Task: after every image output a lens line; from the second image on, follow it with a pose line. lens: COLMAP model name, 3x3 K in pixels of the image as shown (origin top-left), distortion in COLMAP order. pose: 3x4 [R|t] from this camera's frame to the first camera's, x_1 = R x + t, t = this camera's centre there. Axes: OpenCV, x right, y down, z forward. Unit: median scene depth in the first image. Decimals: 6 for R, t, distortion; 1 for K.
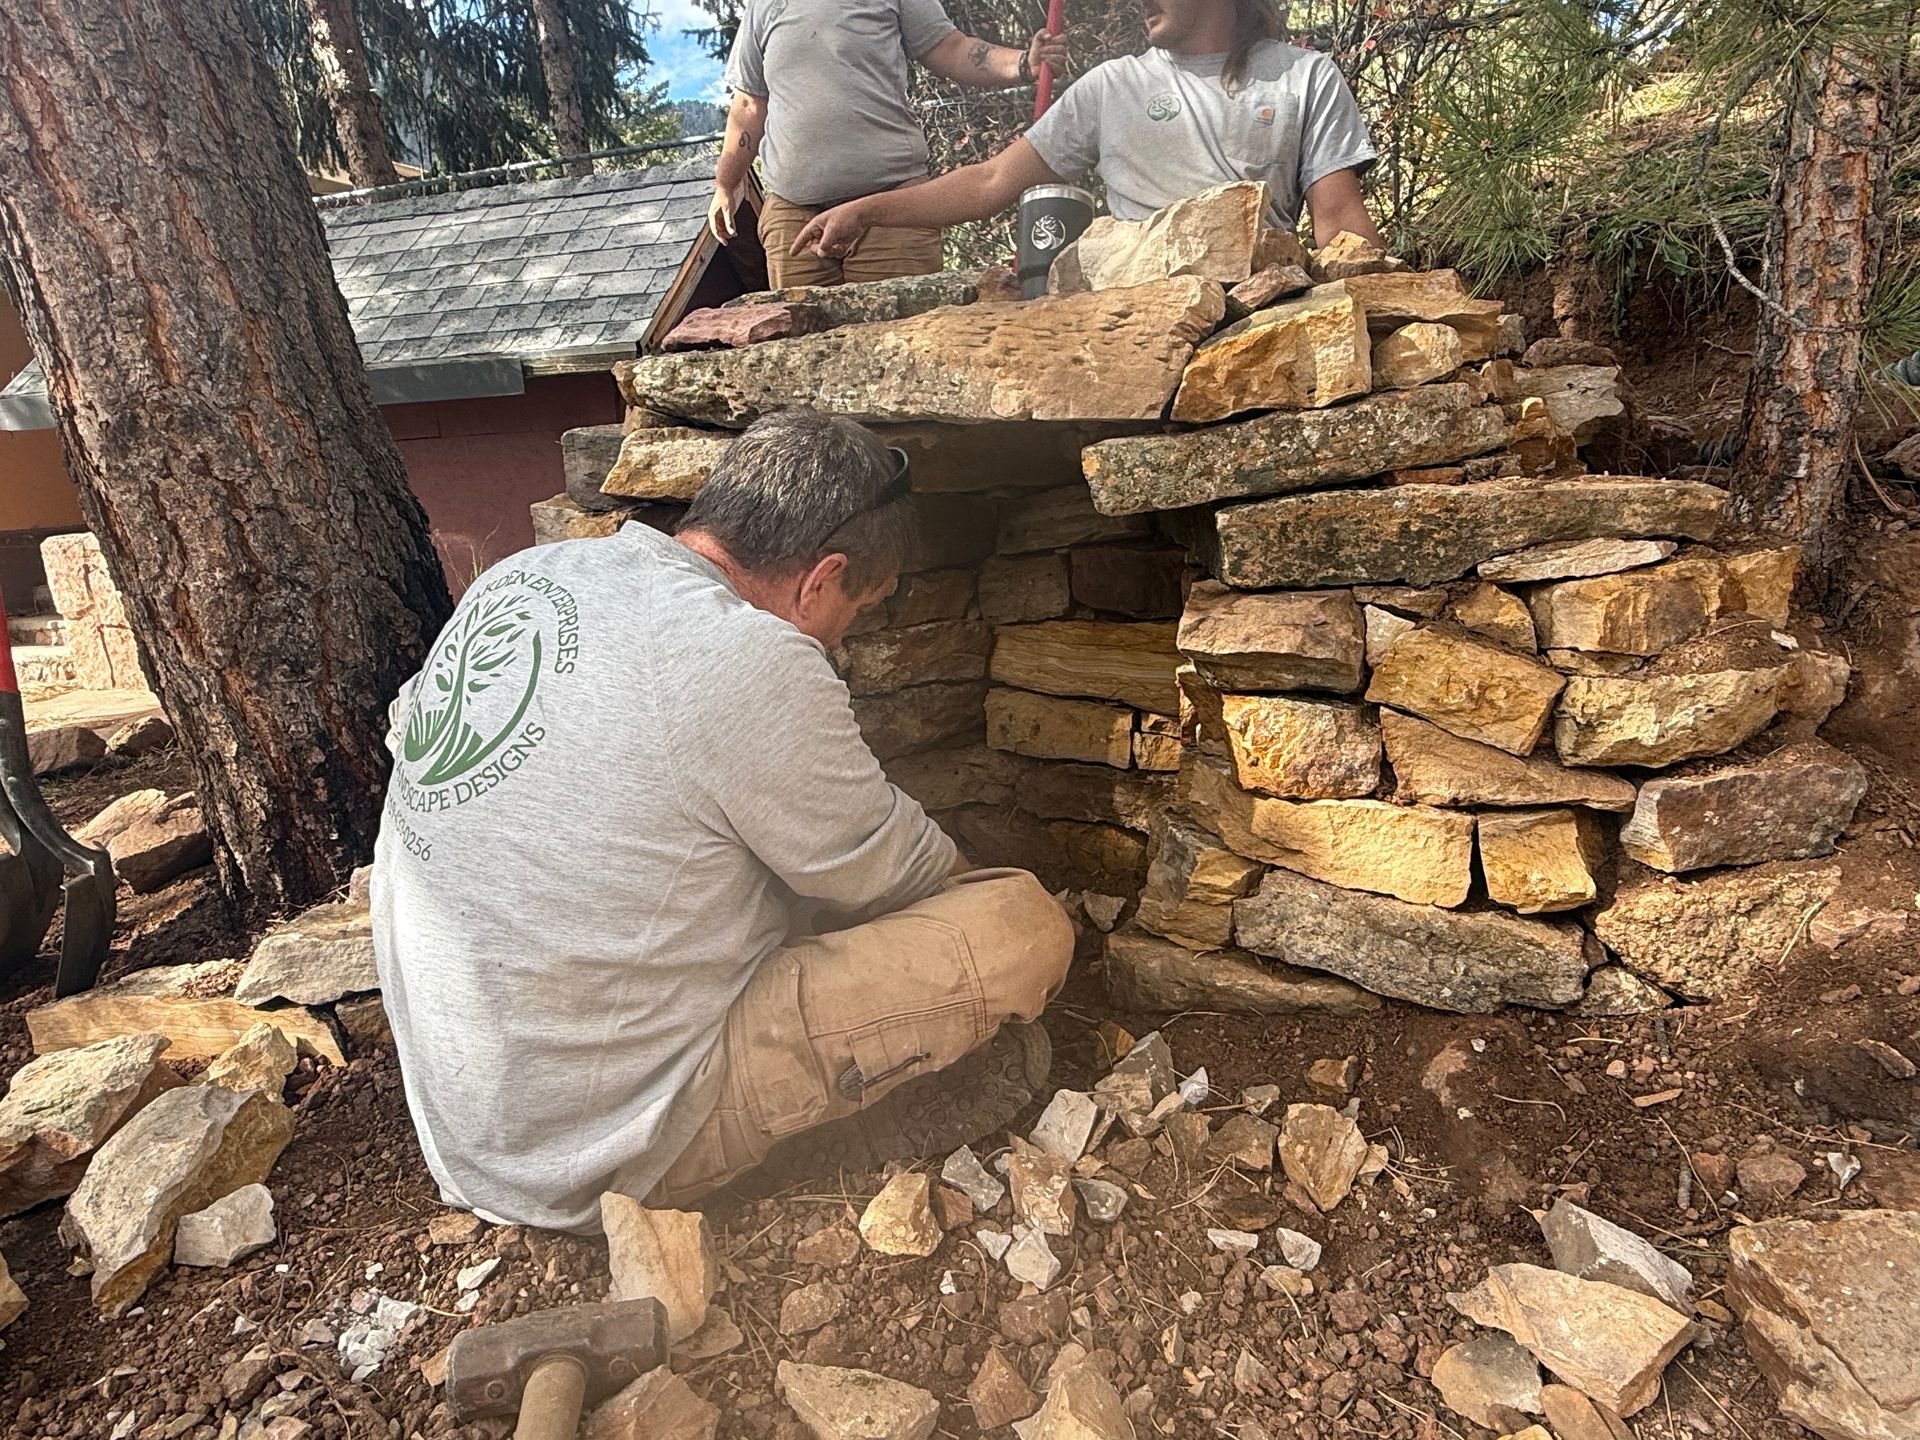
lens RADIAL K [[1210.7, 0, 947.8], [0, 1210.7, 714.4], [0, 0, 1]] dist [-0.001801, 0.001390]
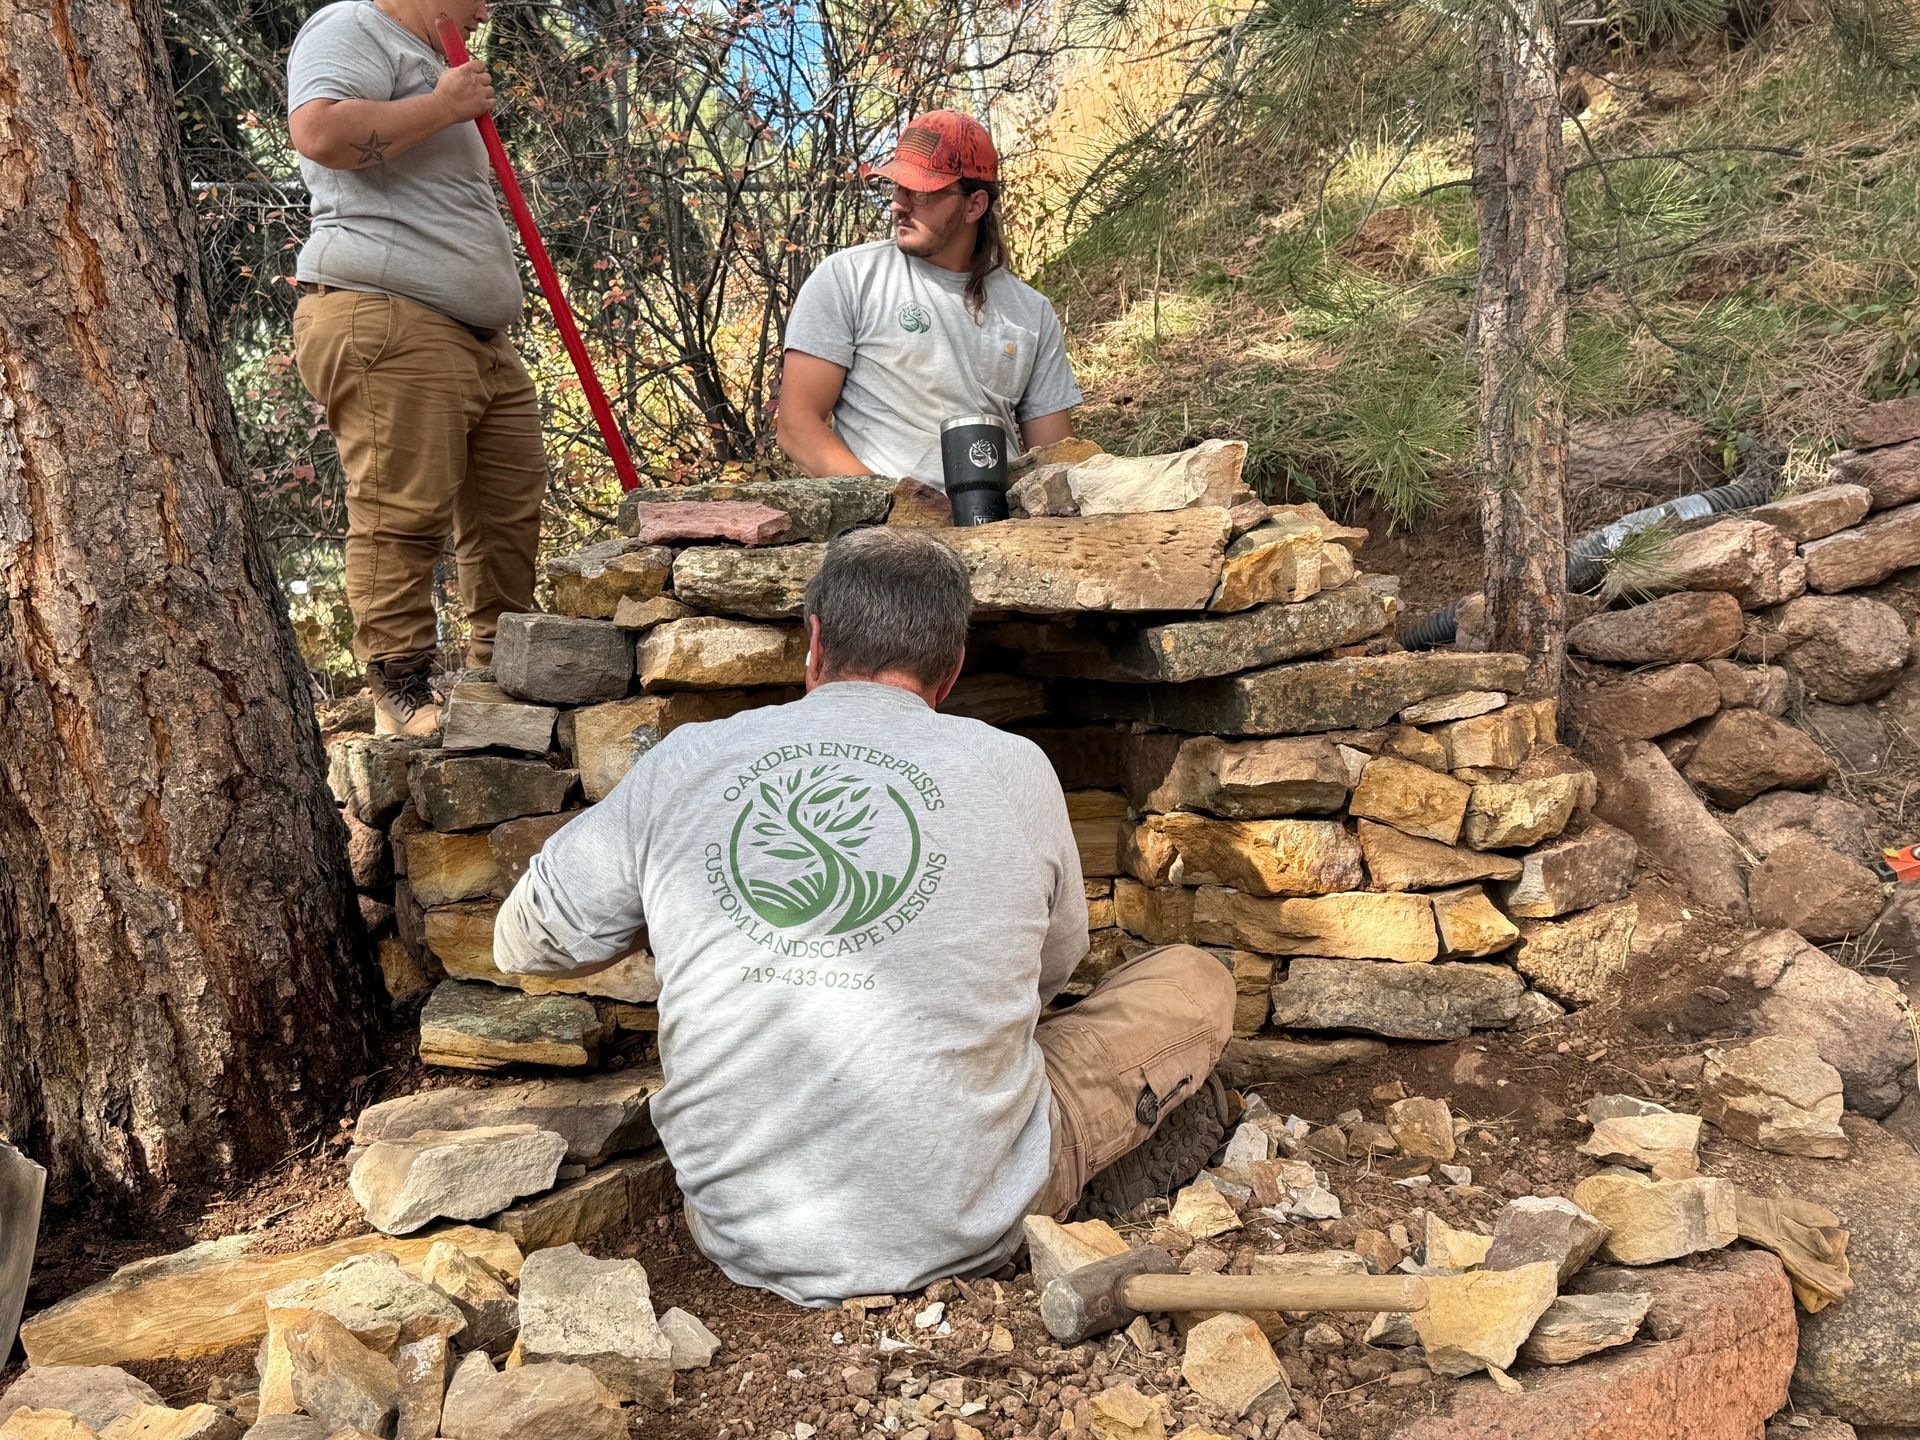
lens RADIAL K [[1991.1, 0, 956.6], [0, 1991.1, 706.5], [0, 0, 1]] dist [0.175979, -0.353917]
pose [[0.849293, -0.017744, 0.527624, -1.185520], [0.124549, 0.977957, -0.167592, 0.187986], [-0.513020, 0.208050, 0.832782, -0.642932]]
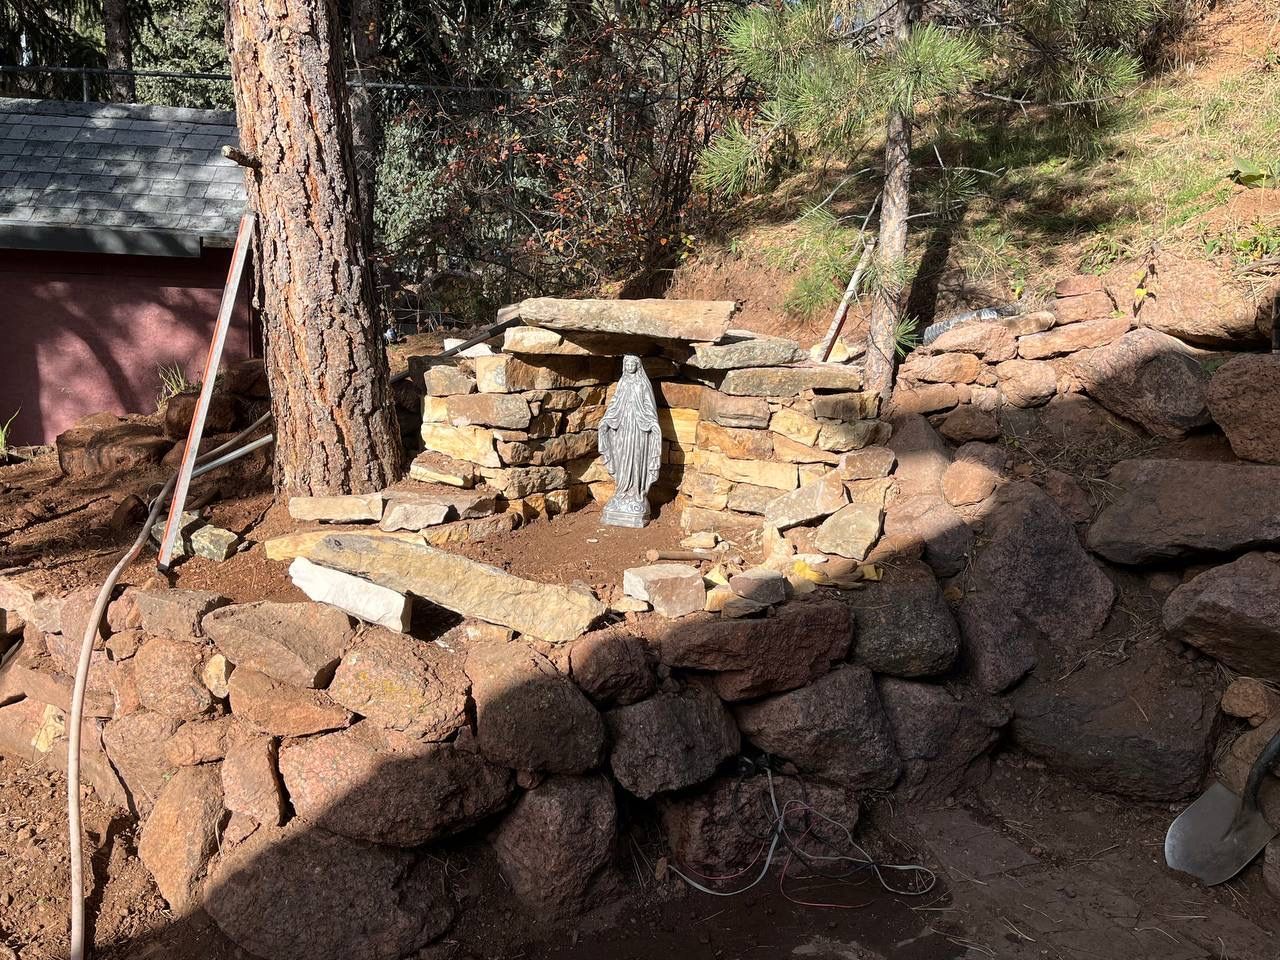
lens RADIAL K [[1107.2, 0, 626.8], [0, 1107.2, 453.5], [0, 0, 1]] dist [0.071775, -0.002795]
pose [[0.935299, 0.038494, 0.351758, -1.109386], [-0.013265, 0.997181, -0.073854, 0.286581], [-0.353609, 0.064409, 0.933173, -1.737515]]
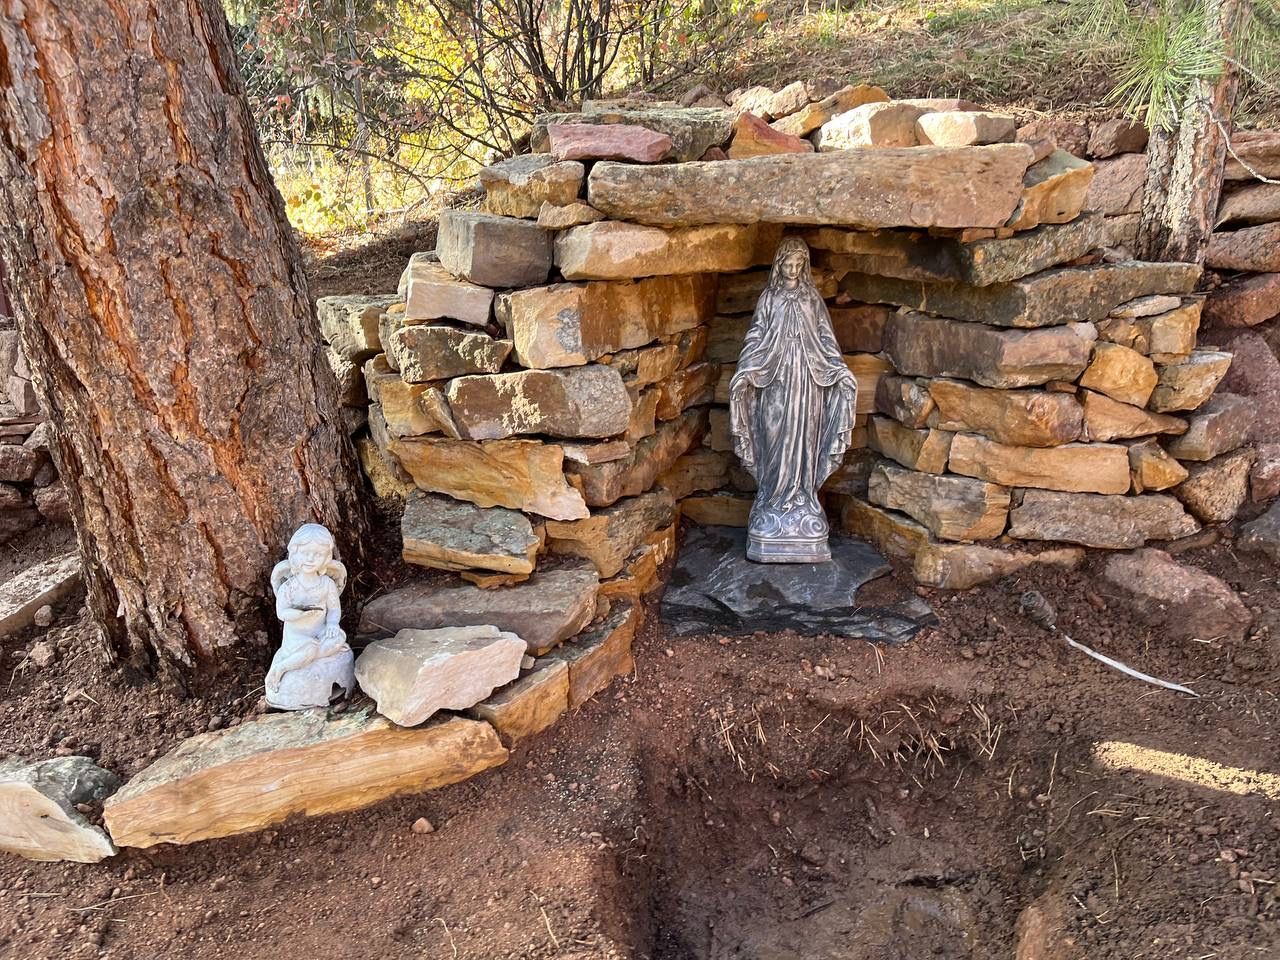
lens RADIAL K [[963.0, 0, 640.0], [0, 963.0, 480.0], [0, 0, 1]] dist [0.086887, -0.122590]
pose [[0.836218, -0.118109, 0.535528, -0.997433], [0.095463, 0.992973, 0.069934, -0.038576], [-0.540024, -0.007357, 0.841617, 0.128913]]
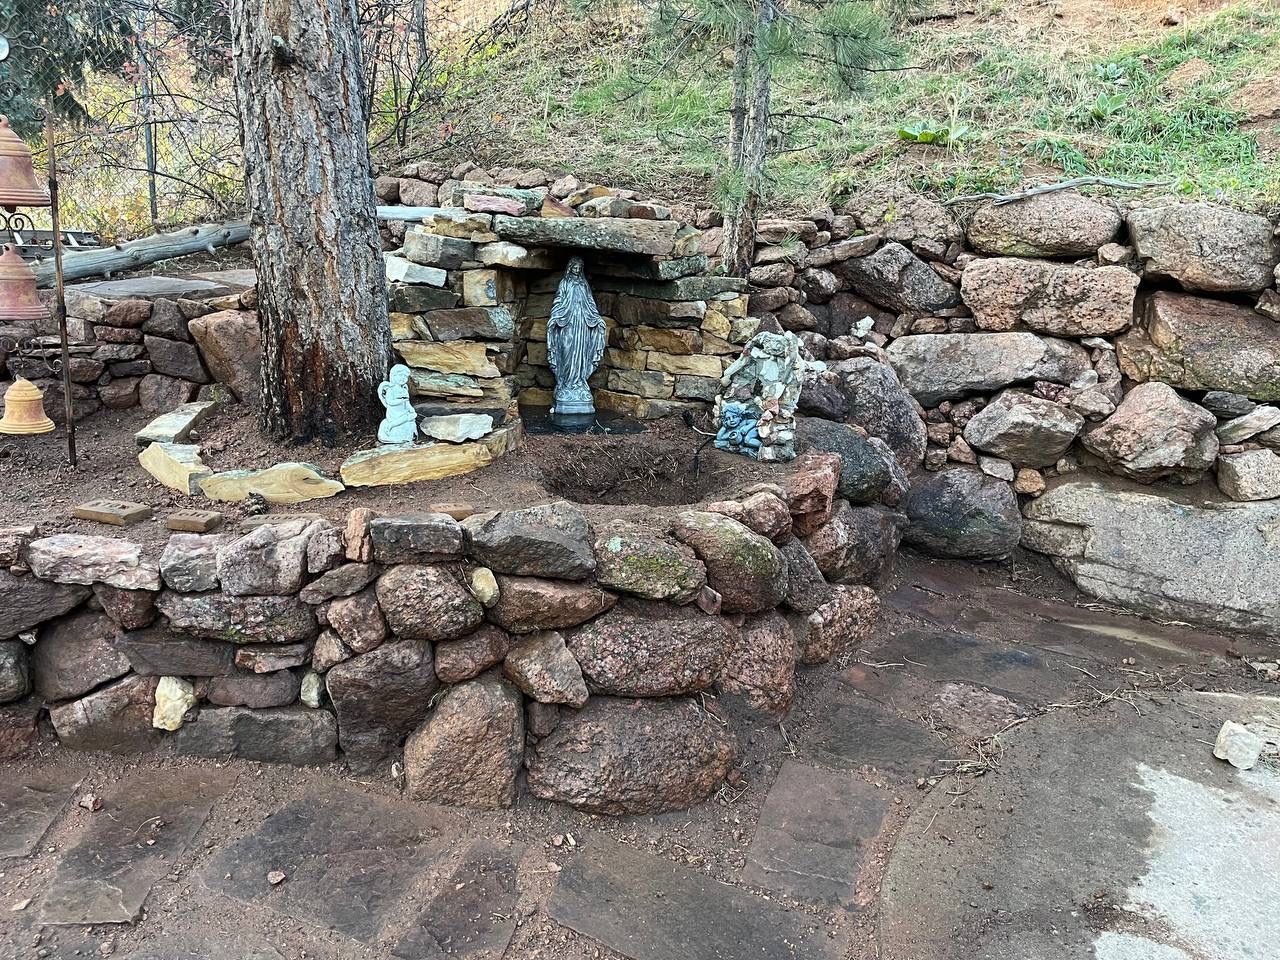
lens RADIAL K [[983.4, 0, 645.0], [0, 983.4, 473.7], [0, 0, 1]] dist [0.057490, -0.069123]
pose [[0.575406, -0.109064, 0.810564, -2.510234], [0.103579, 0.992806, 0.060056, 0.255145], [-0.811283, 0.049401, 0.582563, -0.760914]]
